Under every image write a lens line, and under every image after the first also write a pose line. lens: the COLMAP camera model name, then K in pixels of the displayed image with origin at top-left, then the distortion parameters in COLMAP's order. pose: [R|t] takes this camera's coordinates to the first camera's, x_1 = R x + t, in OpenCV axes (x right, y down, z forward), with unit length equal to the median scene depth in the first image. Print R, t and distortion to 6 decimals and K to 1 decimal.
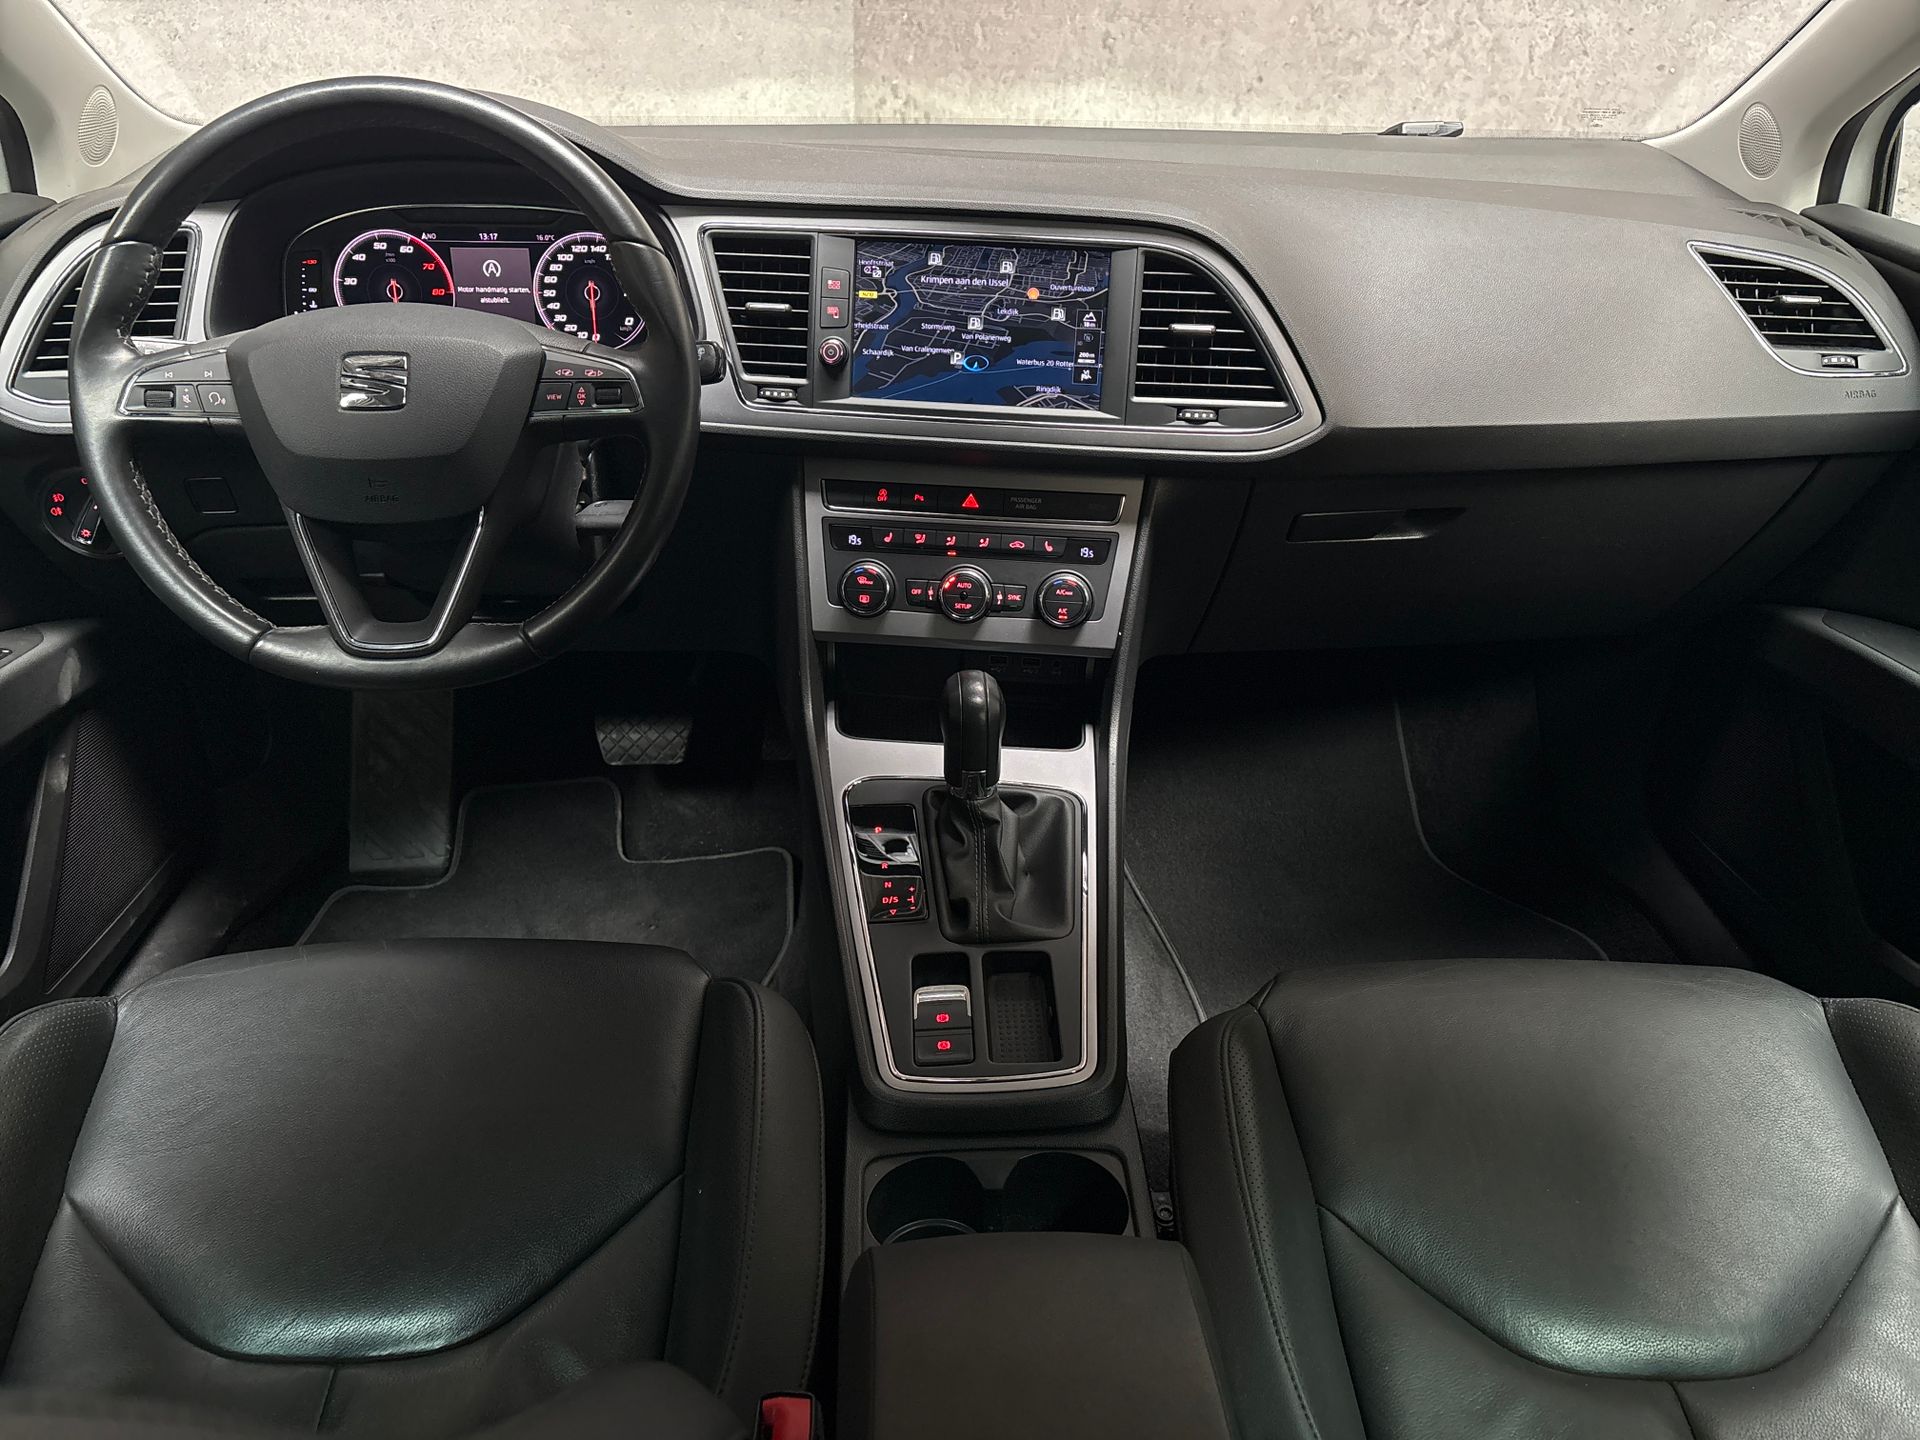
lens RADIAL K [[1456.7, 0, 960.5], [0, 1456.7, 722.2], [0, 0, 1]] dist [0.029209, -0.043919]
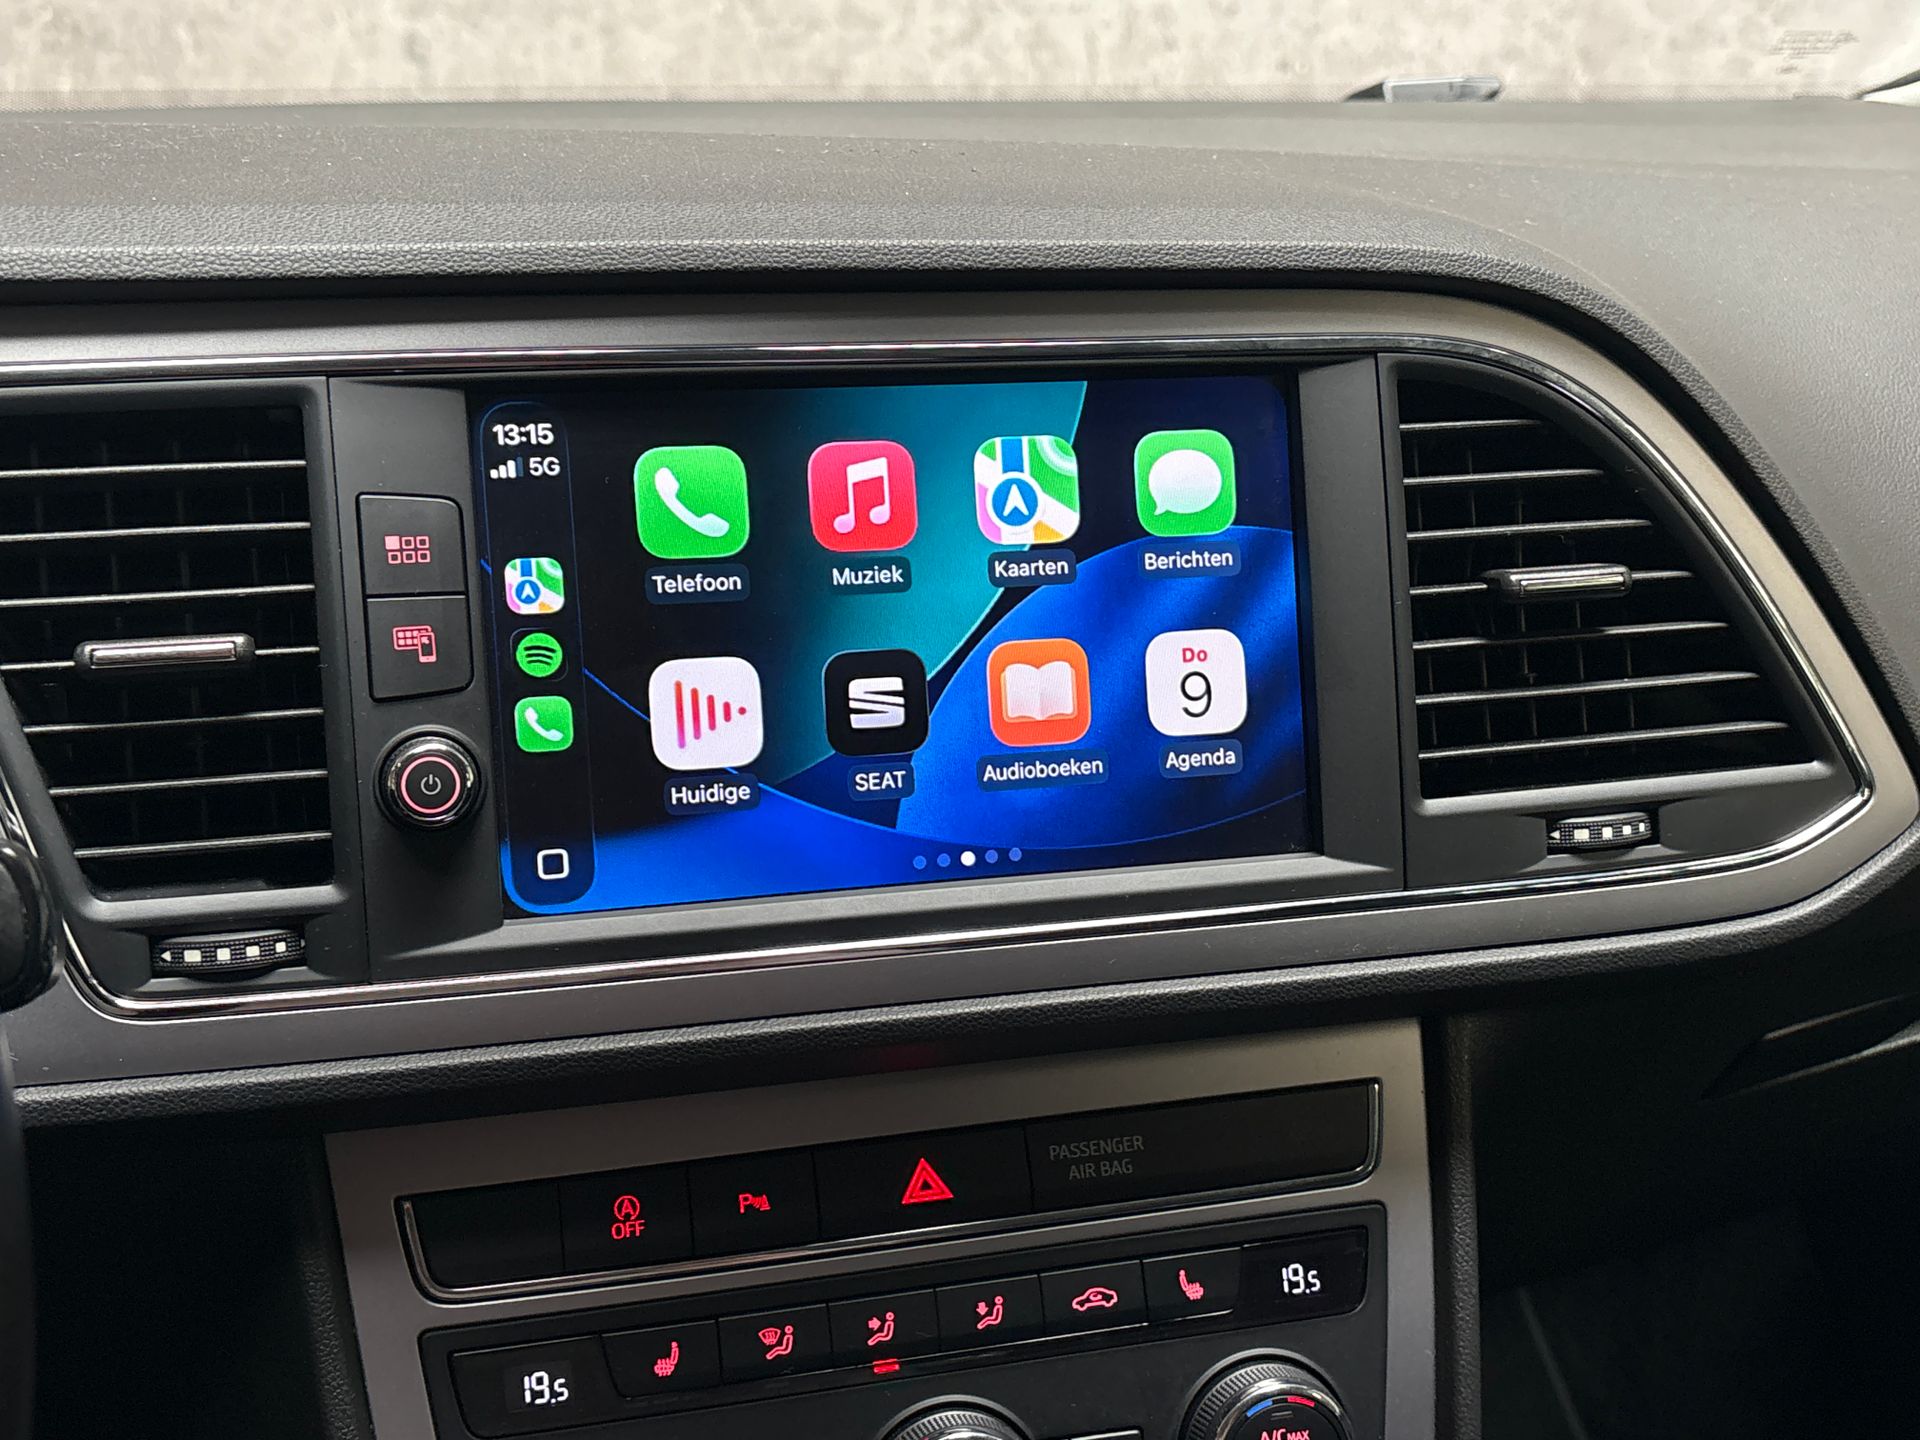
lens RADIAL K [[2186.9, 0, 981.2], [0, 2186.9, 728.9], [0, 0, 1]] dist [0.042445, 0.000000]
pose [[0.933856, -0.120228, 0.336836, -0.124654], [0.168120, 0.978831, -0.116726, -0.189483], [-0.315672, 0.165634, 0.934300, 0.553154]]
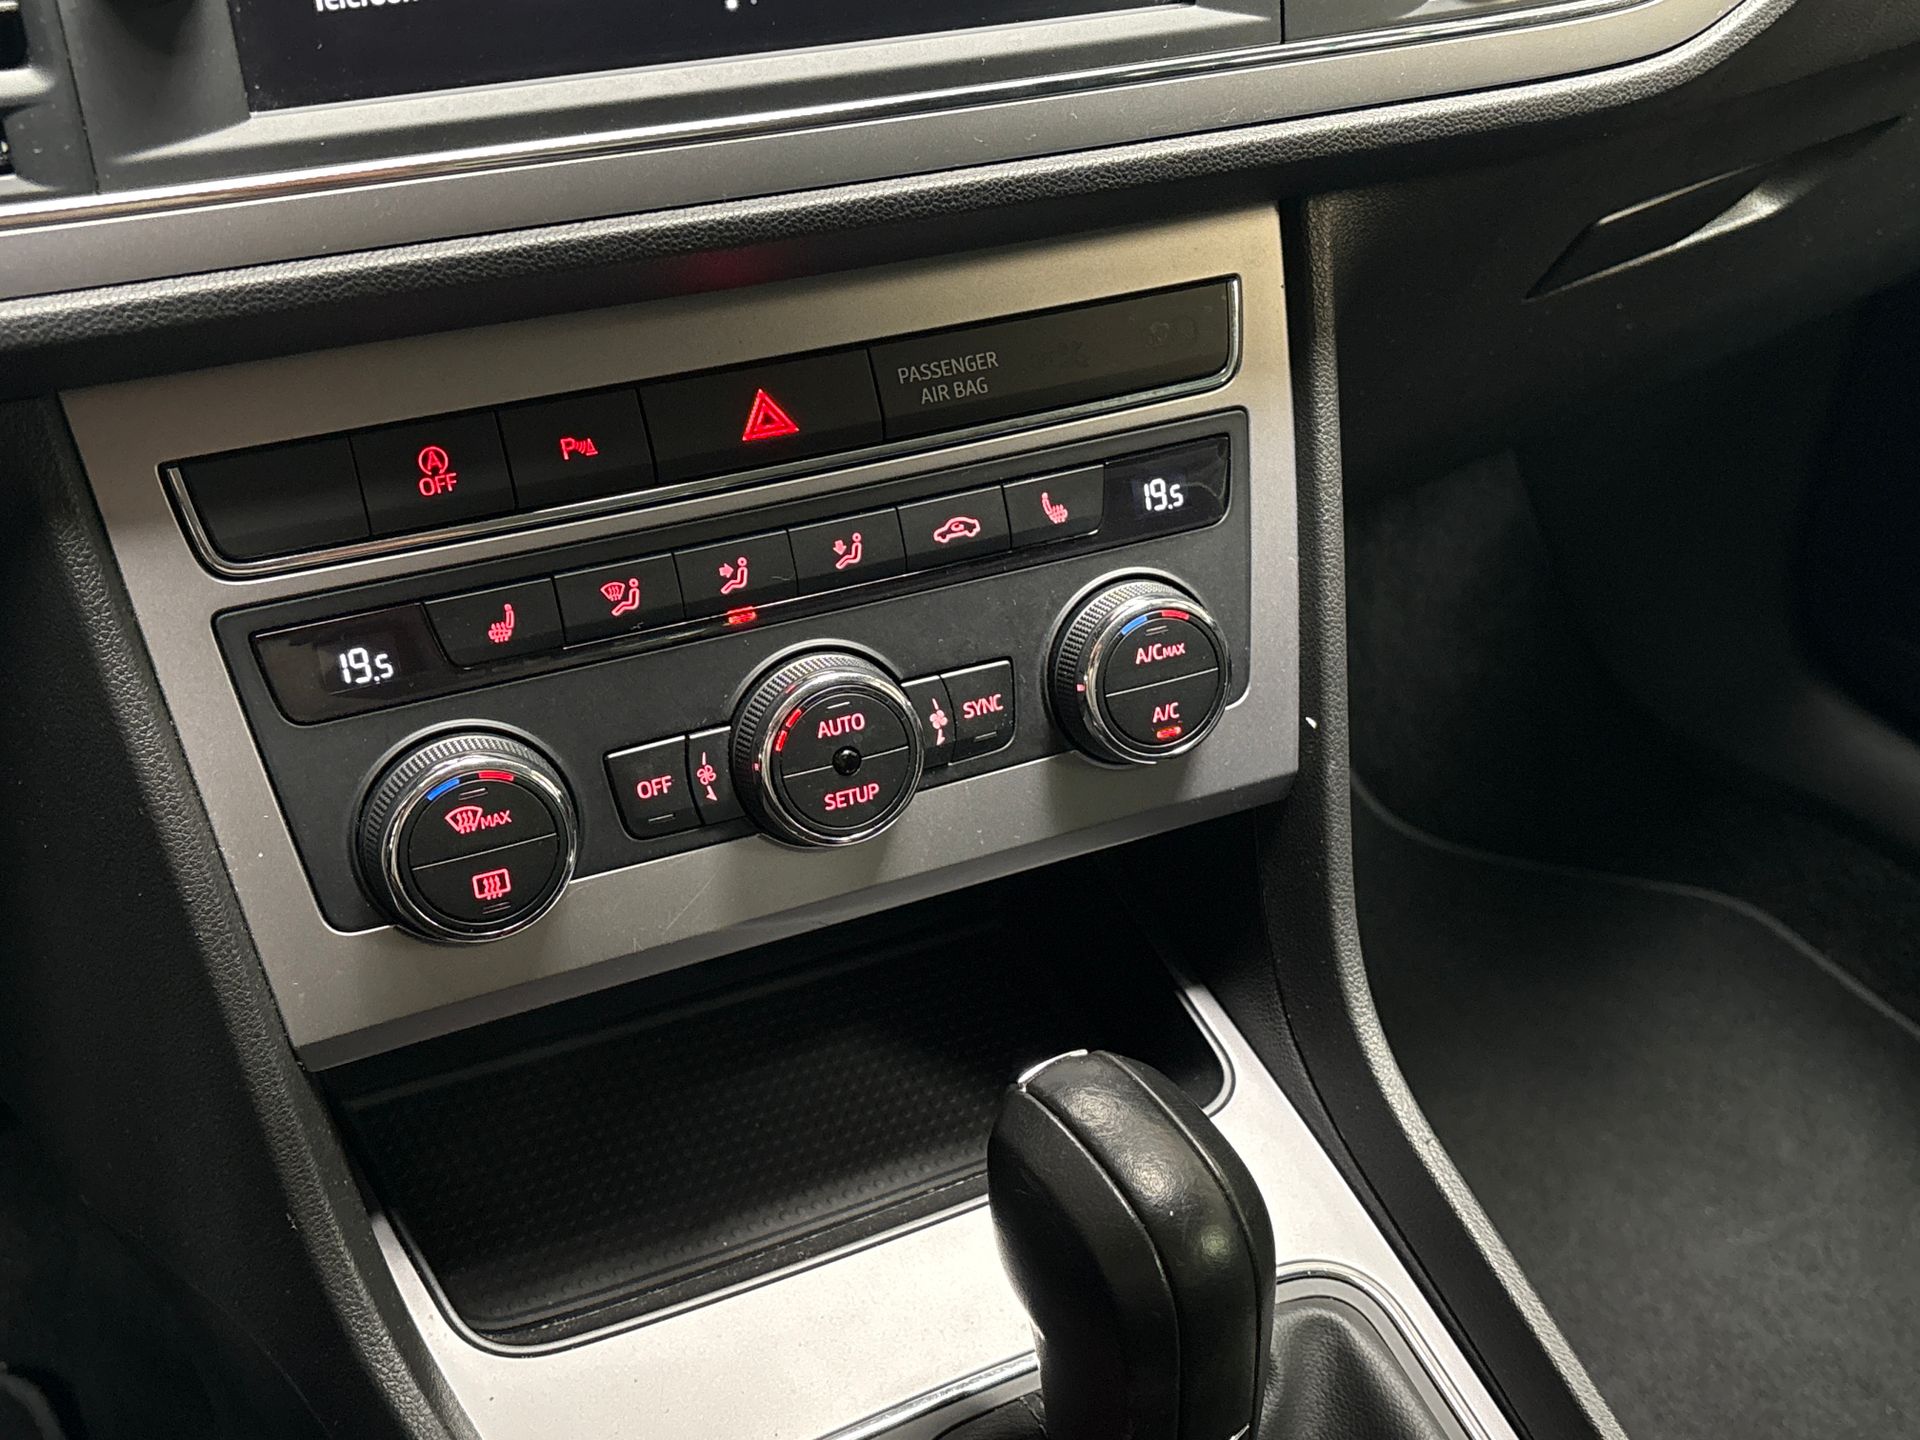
lens RADIAL K [[2186.9, 0, 972.2], [0, 2186.9, 726.3], [0, 0, 1]] dist [0.042445, 0.000000]
pose [[0.857019, -0.294650, 0.422730, -0.149783], [0.231020, 0.953020, 0.195915, -0.167974], [-0.460597, -0.070244, 0.884826, 0.616085]]
